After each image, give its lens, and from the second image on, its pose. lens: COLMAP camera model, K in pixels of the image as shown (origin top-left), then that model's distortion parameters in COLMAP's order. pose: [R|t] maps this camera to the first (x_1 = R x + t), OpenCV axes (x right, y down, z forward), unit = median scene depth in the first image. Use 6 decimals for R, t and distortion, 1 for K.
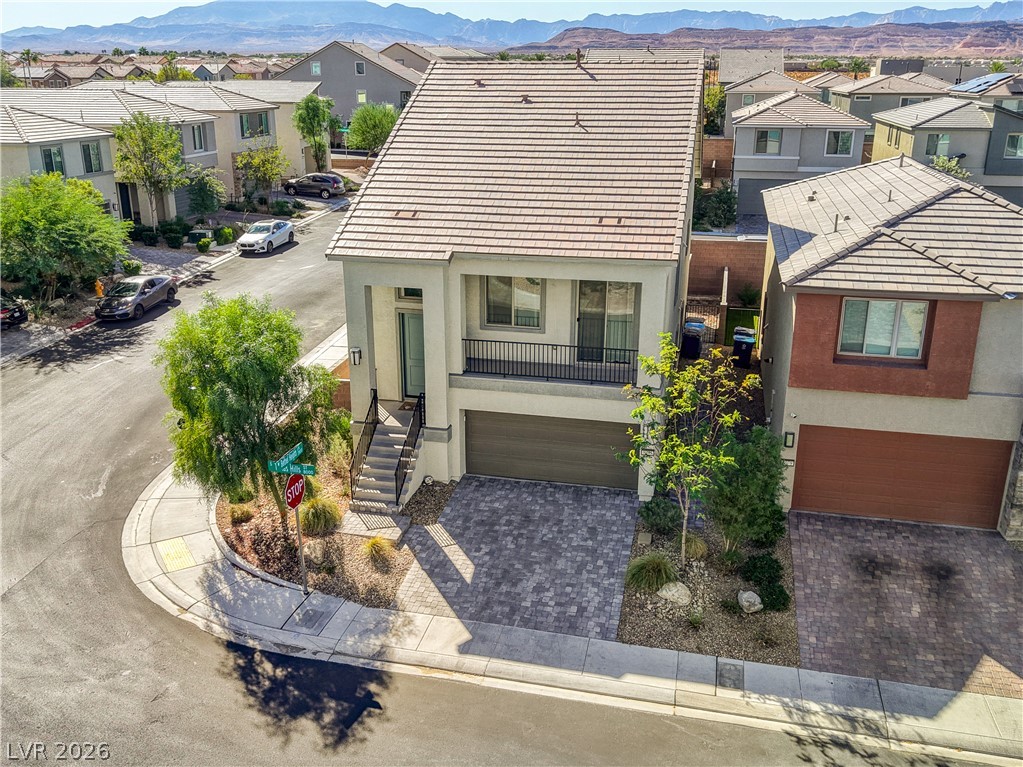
lens RADIAL K [[913.4, 0, 511.5], [0, 913.4, 383.5], [0, 0, 1]] dist [0.009102, -0.007265]
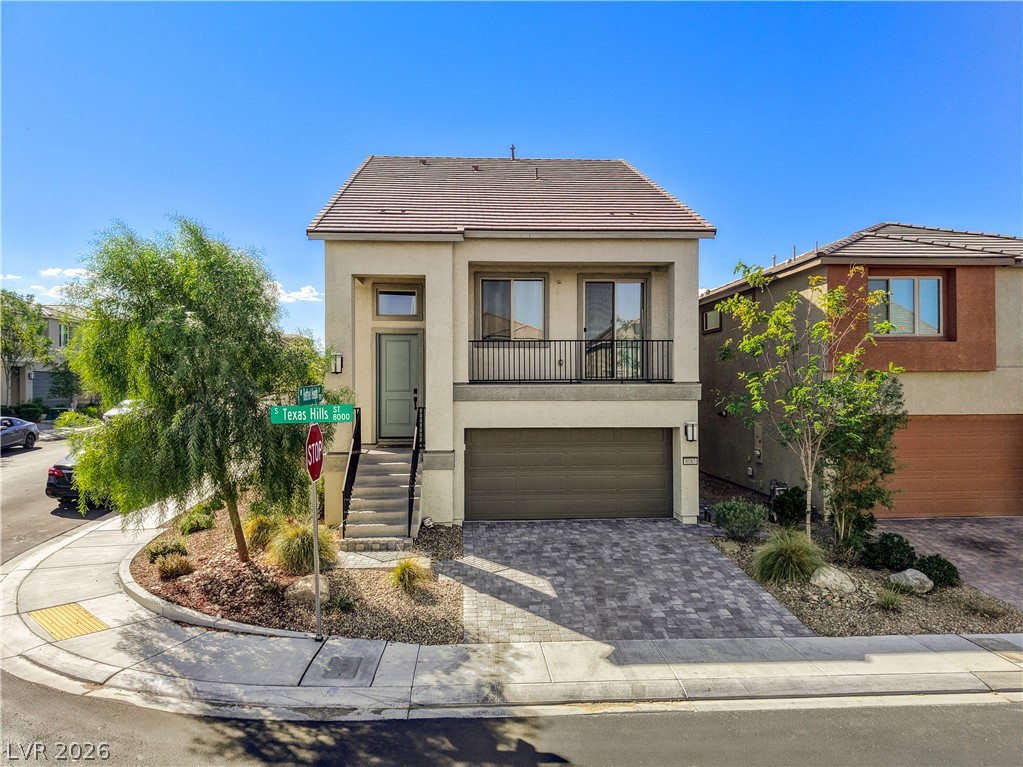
lens RADIAL K [[690.7, 0, 507.6], [0, 690.7, 381.2], [0, 0, 1]] dist [0.000983, 0.001940]
pose [[0.959215, -0.004777, 0.282637, -0.226069], [0.097872, 0.943628, -0.316207, 0.218010], [-0.265194, 0.330972, 0.905610, 0.478014]]
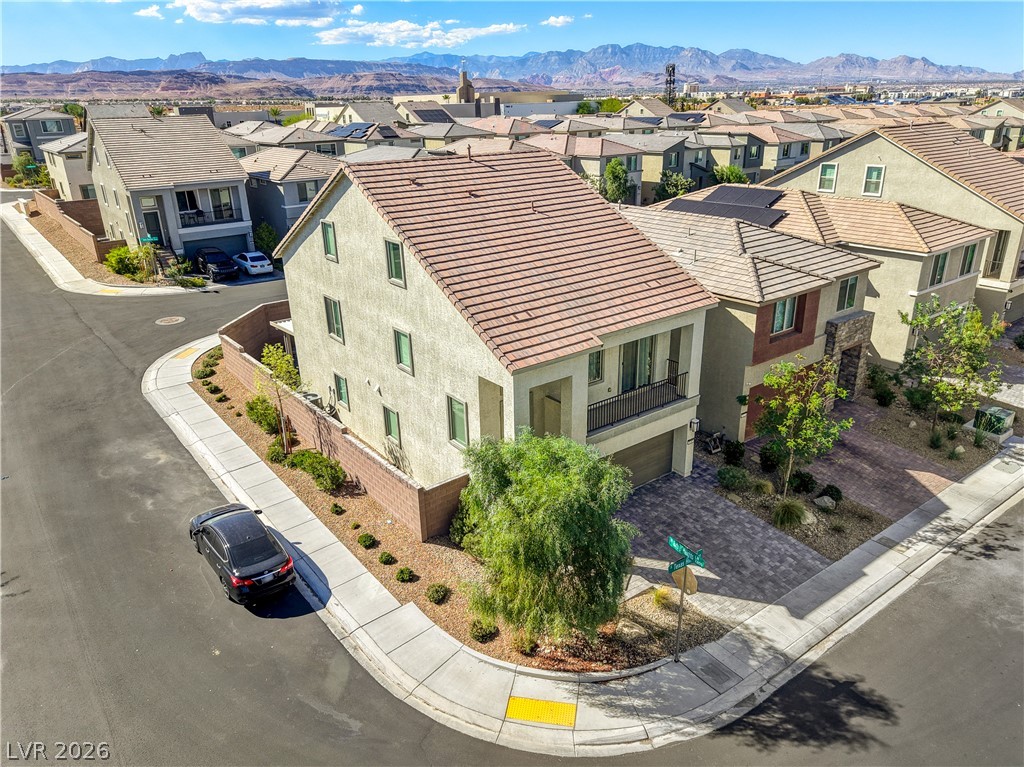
lens RADIAL K [[714.2, 0, 512.0], [0, 714.2, 383.5], [0, 0, 1]] dist [0.008382, 0.003428]
pose [[0.651005, -0.298212, 0.698042, -0.840545], [0.272856, 0.950066, 0.151410, -0.273310], [-0.708338, 0.091896, 0.699866, 0.481726]]
